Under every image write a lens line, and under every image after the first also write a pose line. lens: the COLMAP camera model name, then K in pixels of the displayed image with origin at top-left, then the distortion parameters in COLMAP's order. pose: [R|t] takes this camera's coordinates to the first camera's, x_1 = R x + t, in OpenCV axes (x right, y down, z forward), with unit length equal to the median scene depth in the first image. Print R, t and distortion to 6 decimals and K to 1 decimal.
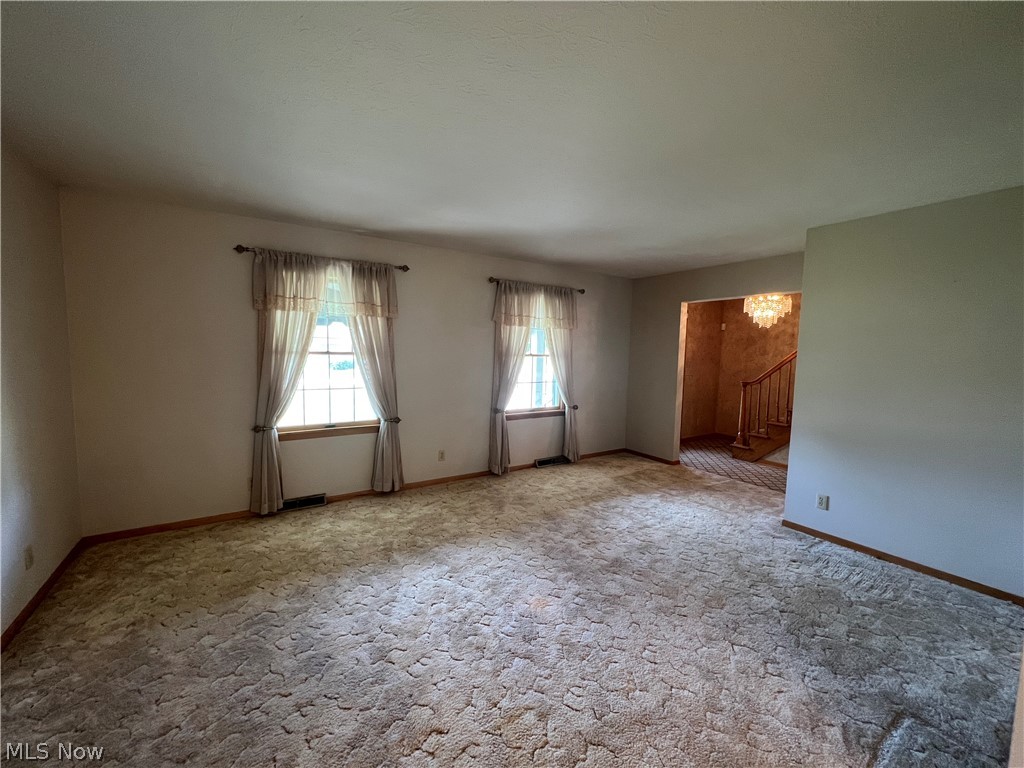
lens RADIAL K [[408.6, 0, 509.7], [0, 408.6, 381.9], [0, 0, 1]] dist [-0.004526, 0.000528]
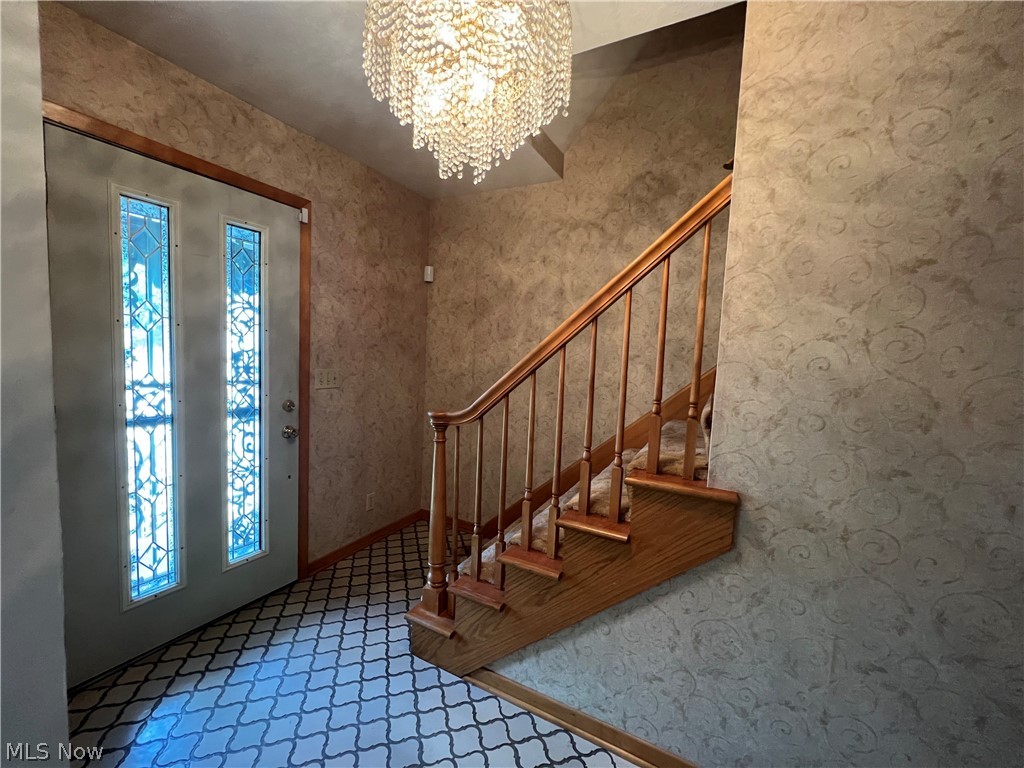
lens RADIAL K [[408.6, 0, 511.7], [0, 408.6, 384.3], [0, 0, 1]] dist [-0.004526, 0.000528]
pose [[0.870812, -0.022501, 0.491100, 0.410899], [0.013208, 0.999662, 0.022382, -0.026119], [-0.491438, -0.013004, 0.870815, 0.612590]]
